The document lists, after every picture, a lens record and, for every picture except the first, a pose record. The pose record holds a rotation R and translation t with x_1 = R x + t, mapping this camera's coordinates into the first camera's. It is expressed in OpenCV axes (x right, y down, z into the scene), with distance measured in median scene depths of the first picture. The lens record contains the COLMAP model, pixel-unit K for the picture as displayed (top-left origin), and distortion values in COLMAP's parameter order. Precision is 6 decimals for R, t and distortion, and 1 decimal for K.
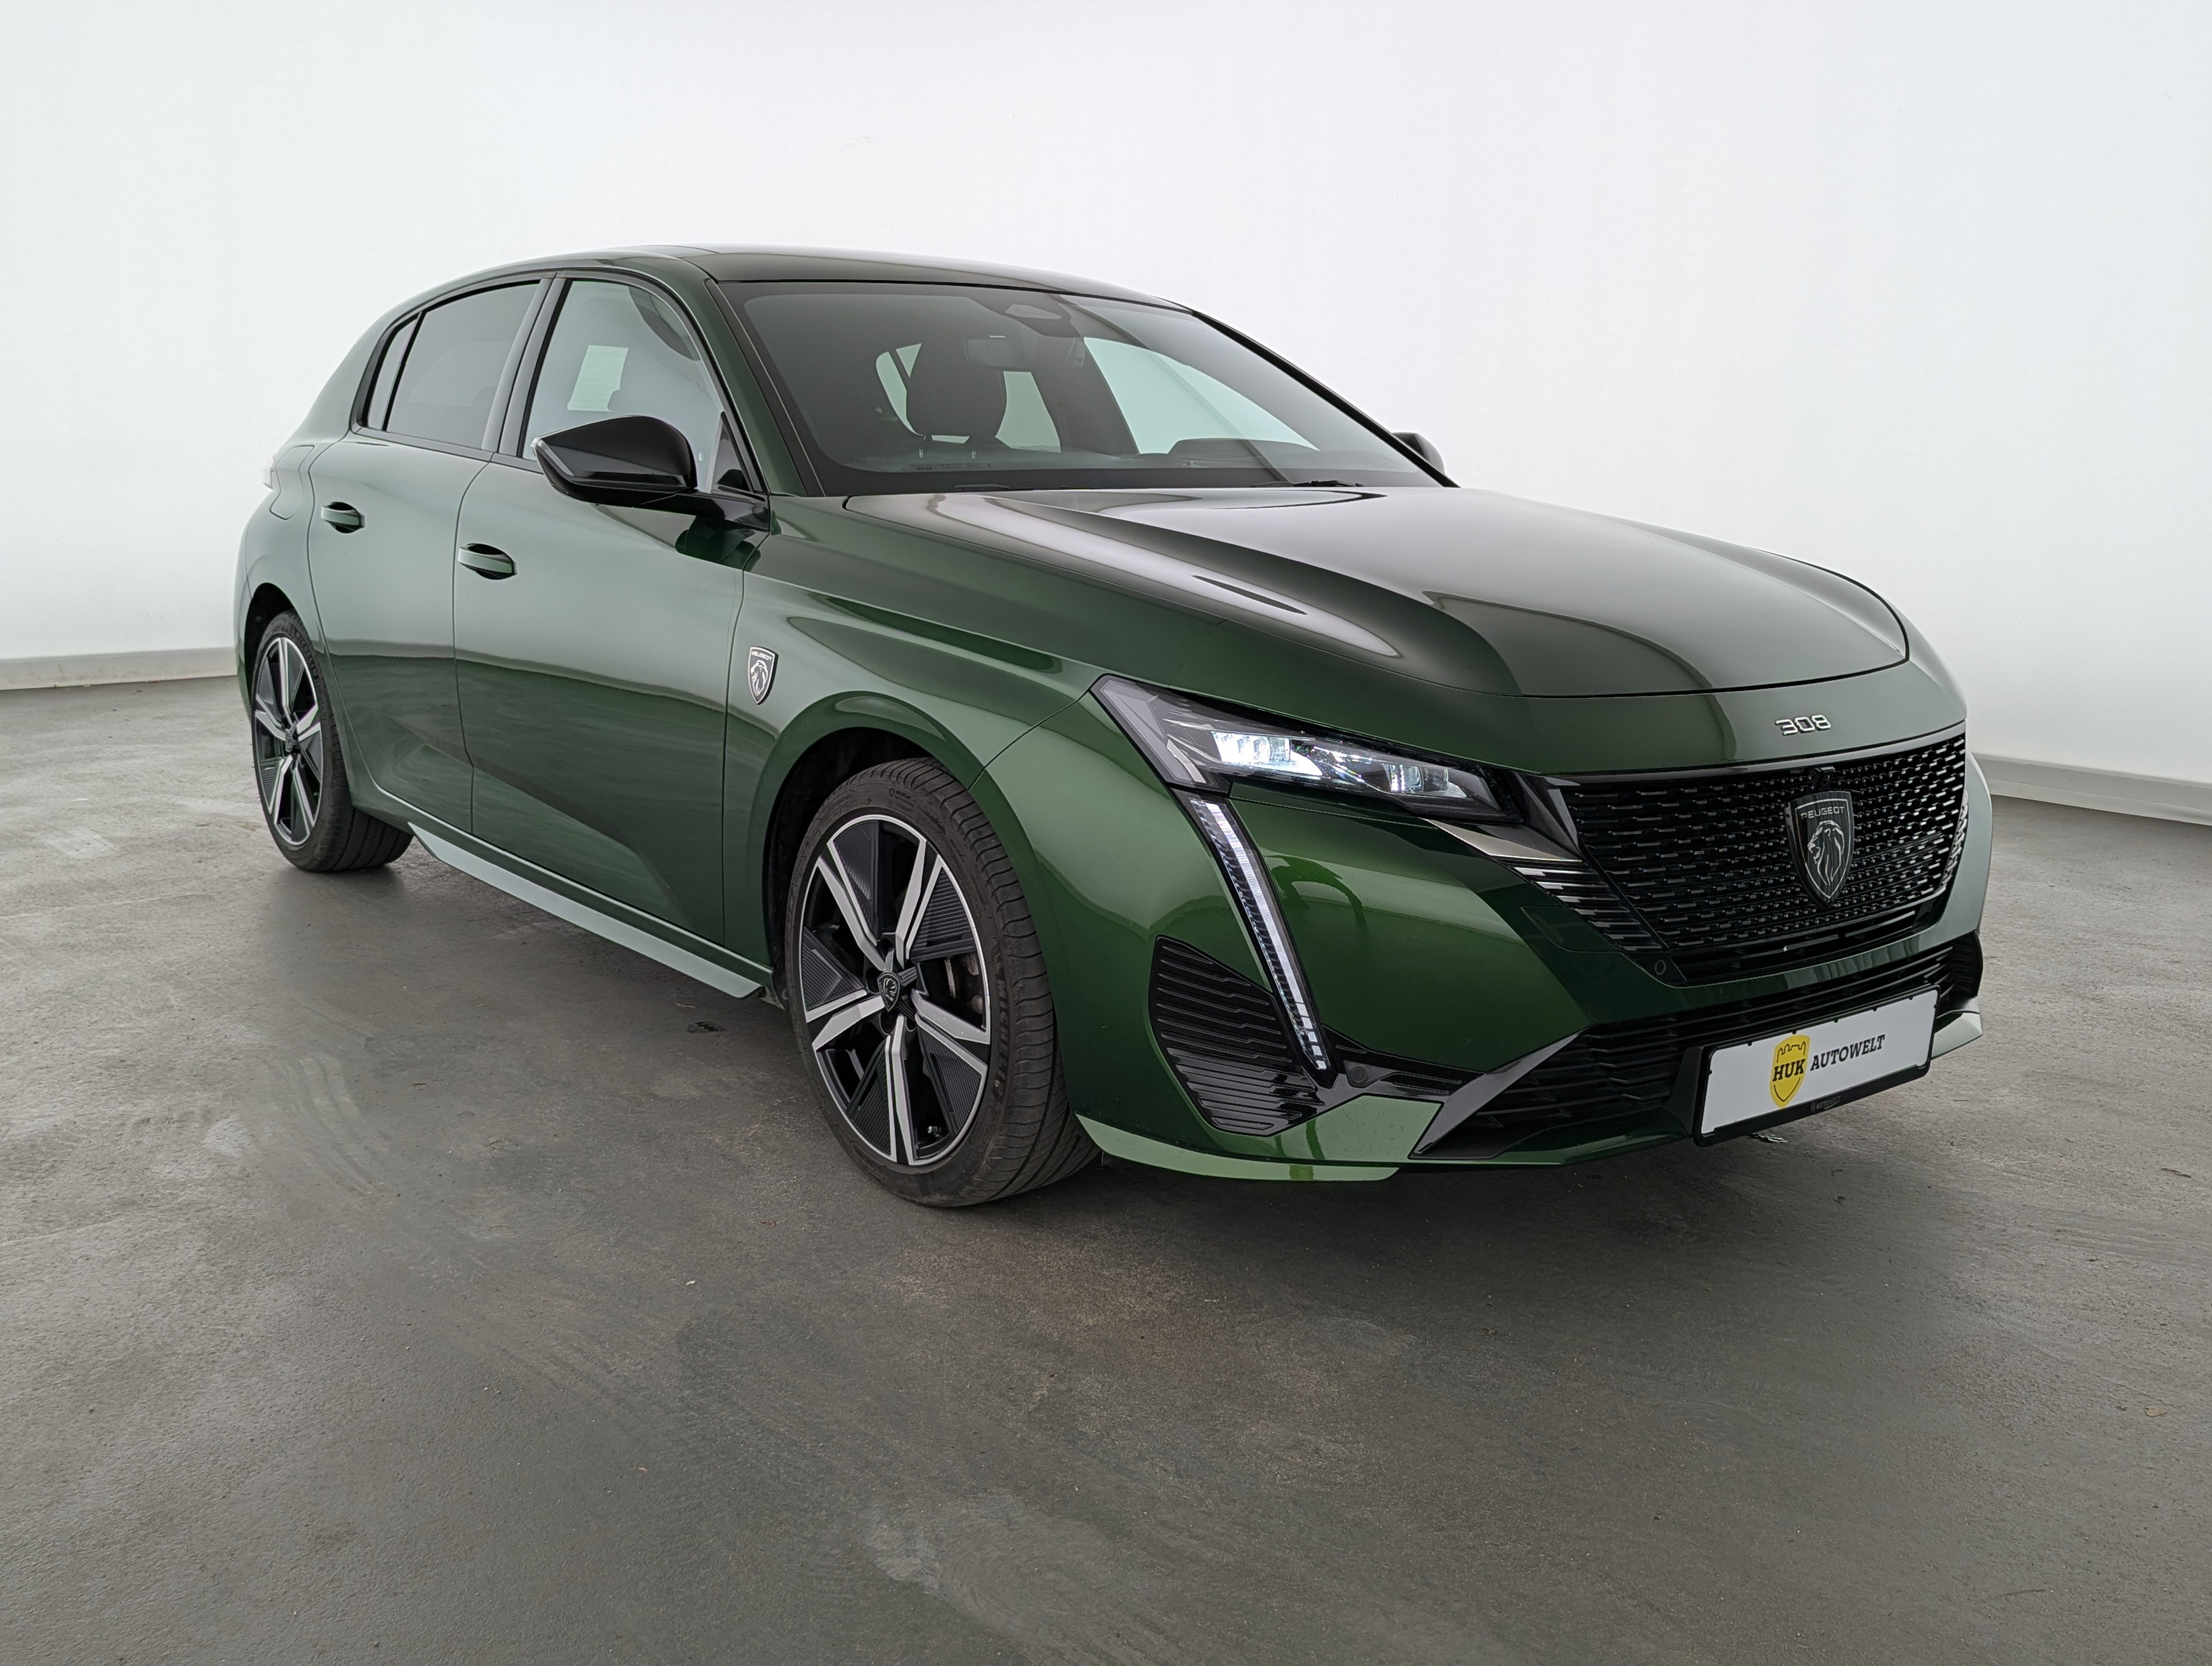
lens RADIAL K [[1838.2, 0, 1100.8], [0, 1838.2, 834.0], [0, 0, 1]] dist [0.014871, -0.012644]
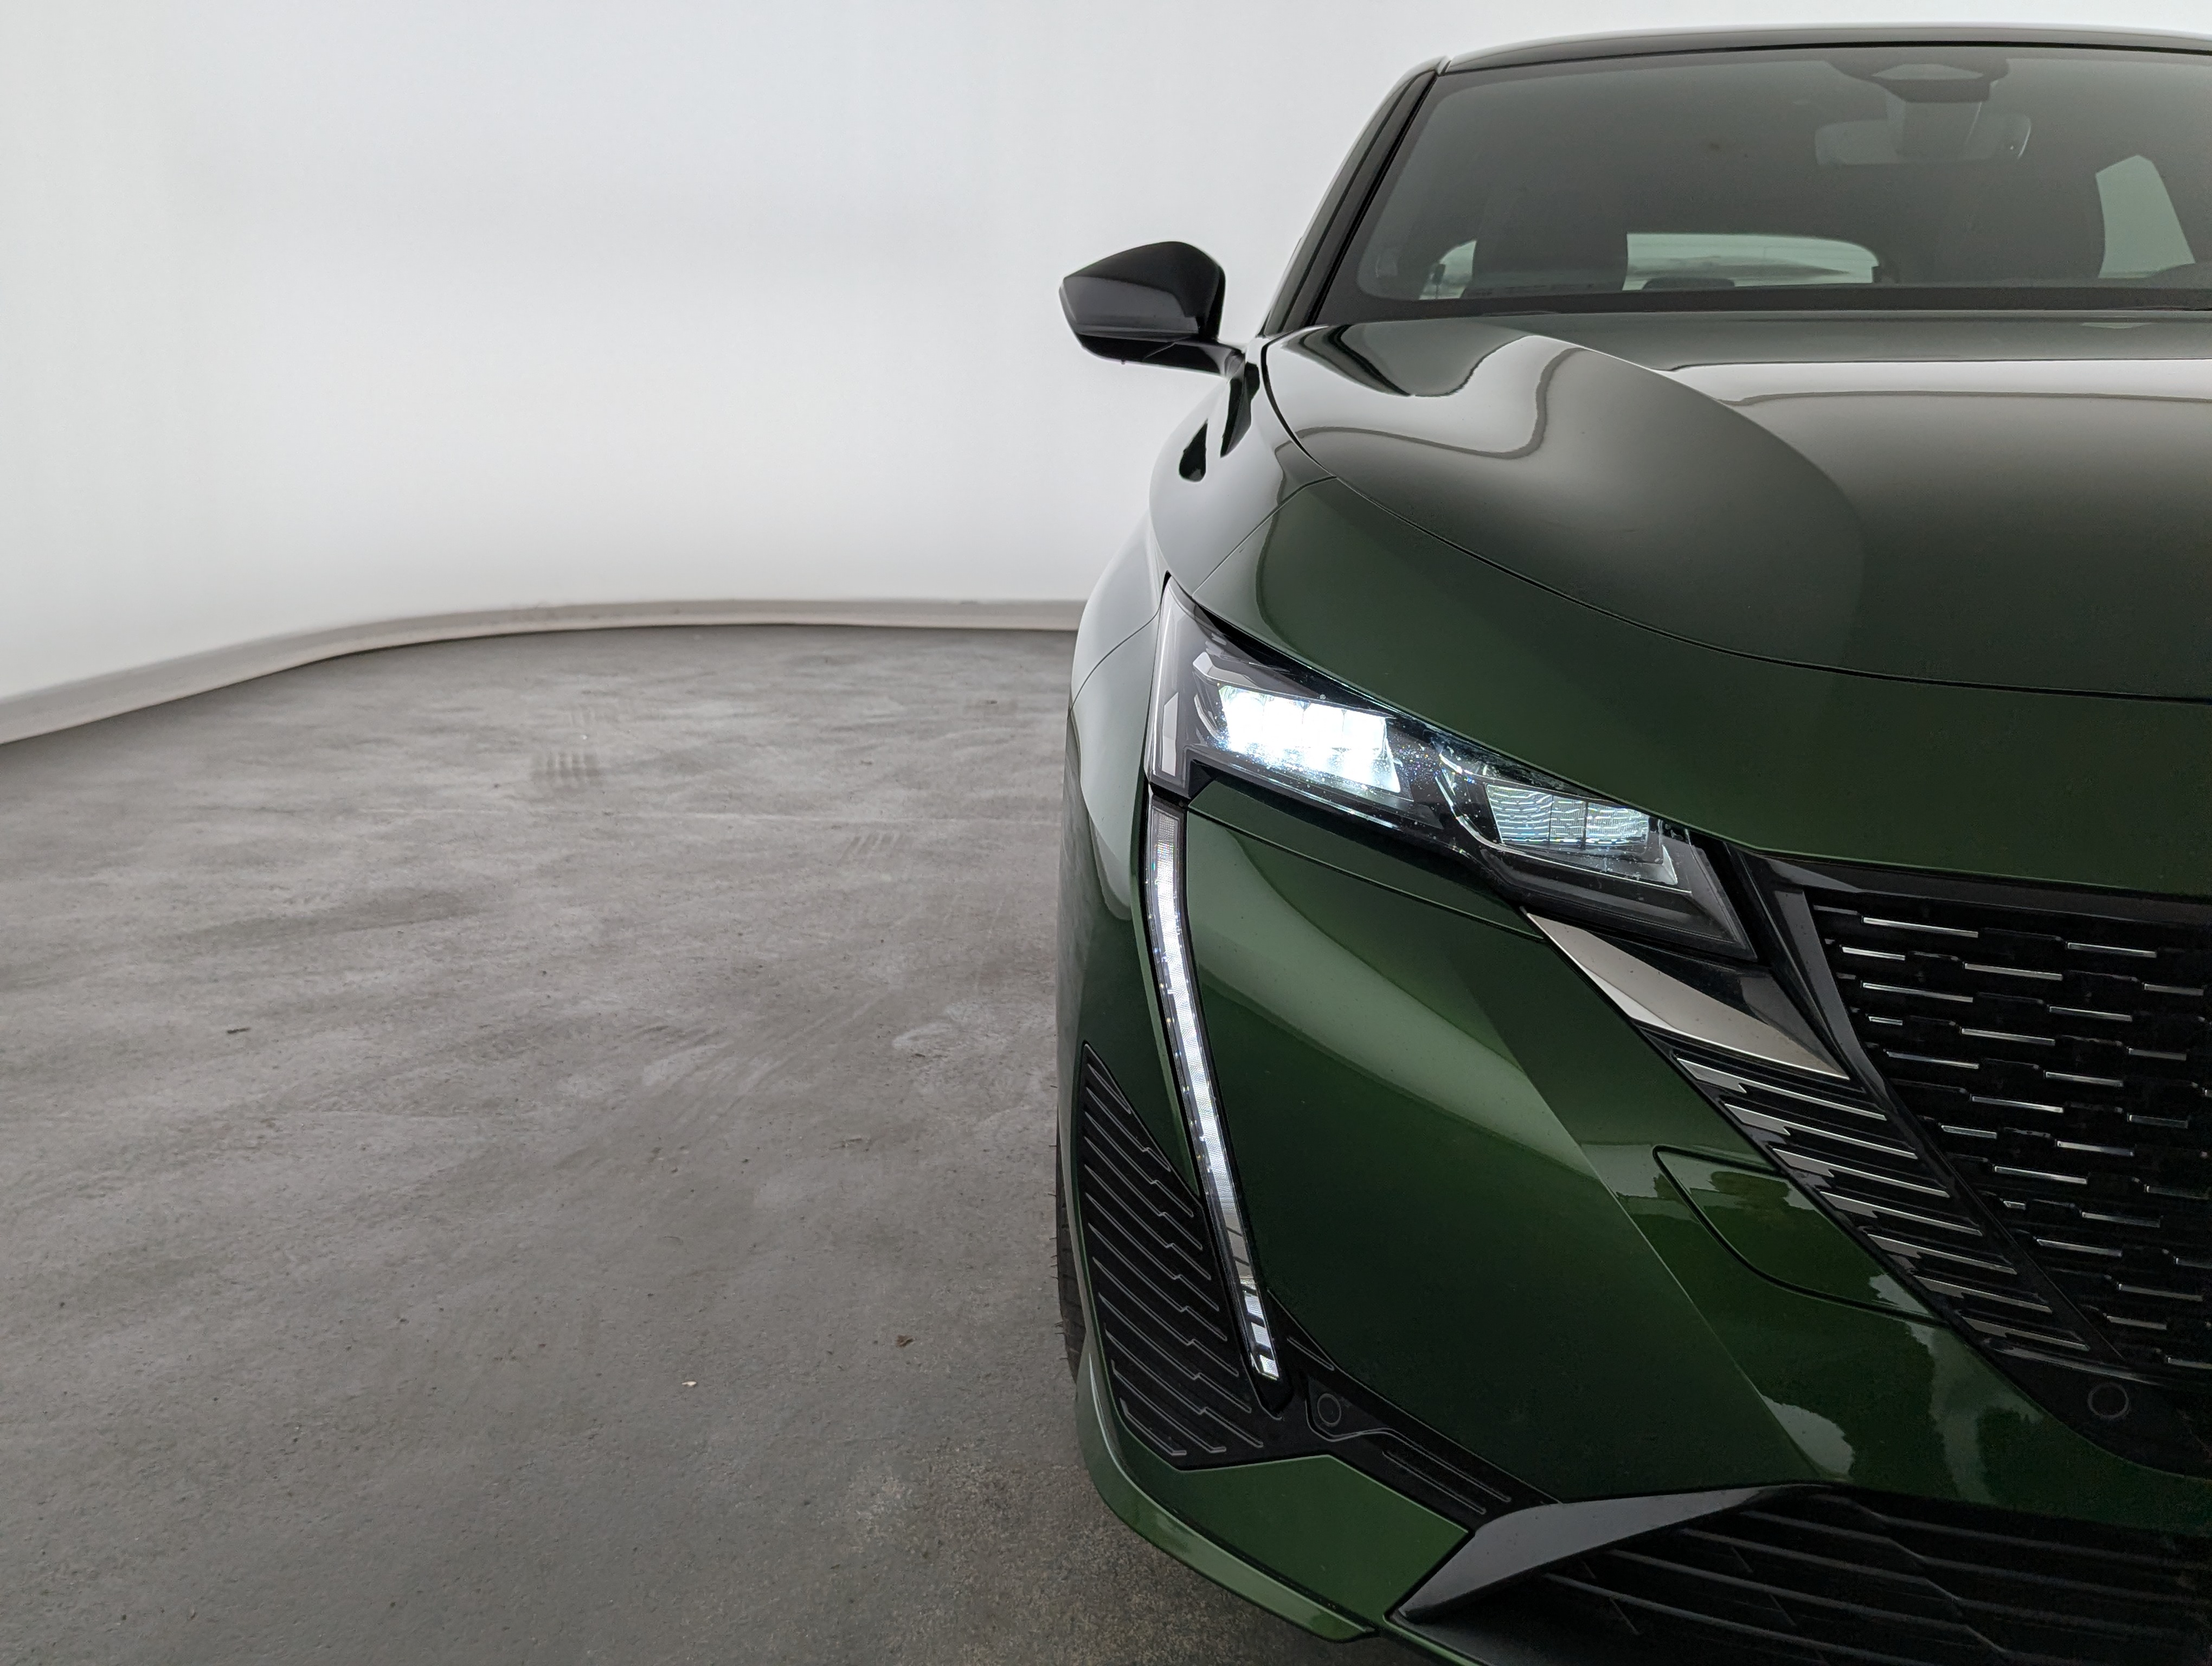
lens RADIAL K [[1956.7, 0, 1127.1], [0, 1956.7, 842.3], [0, 0, 1]] dist [0.025780, -0.026079]
pose [[0.750381, 0.142218, -0.645524, 0.409009], [-0.138918, 0.988700, 0.056341, -0.038797], [0.646243, 0.047398, 0.761659, 0.558629]]
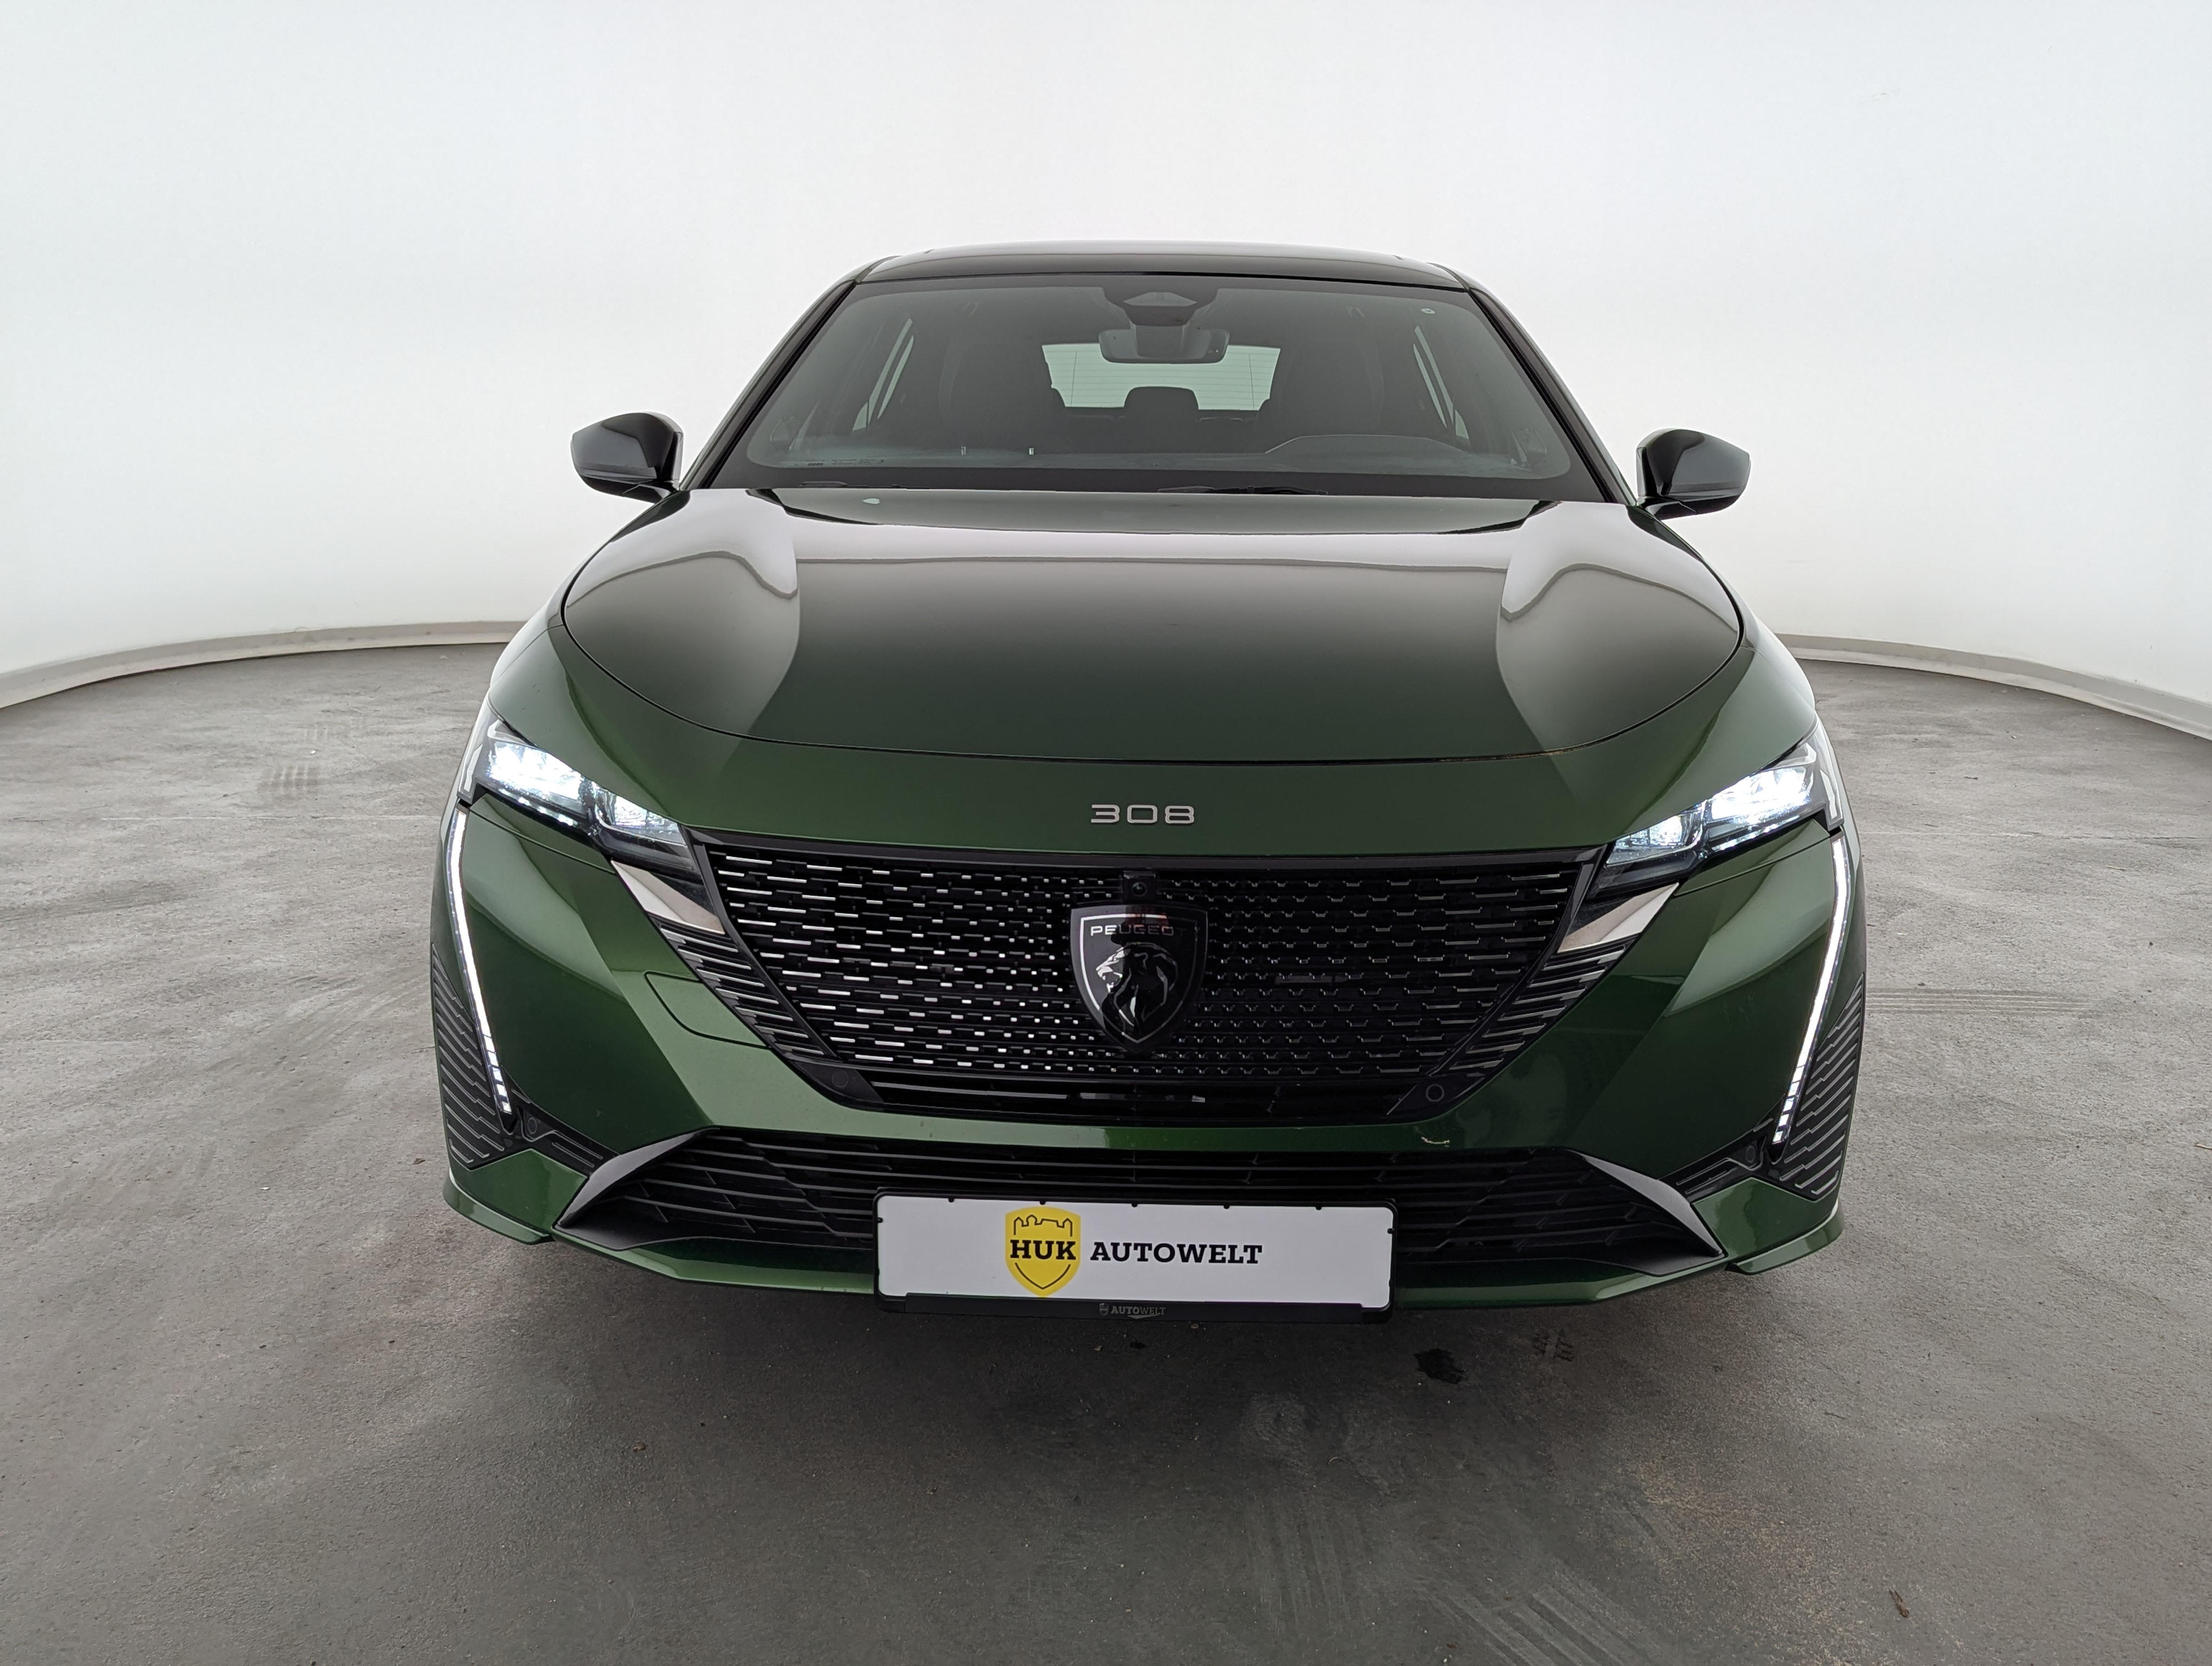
lens RADIAL K [[1838.2, 0, 1087.3], [0, 1838.2, 809.7], [0, 0, 1]] dist [0.014871, -0.012644]
pose [[0.810724, 0.118640, -0.573282, 0.866102], [-0.122238, 0.991971, 0.032421, -0.089073], [0.572525, 0.043792, 0.818717, 0.393911]]
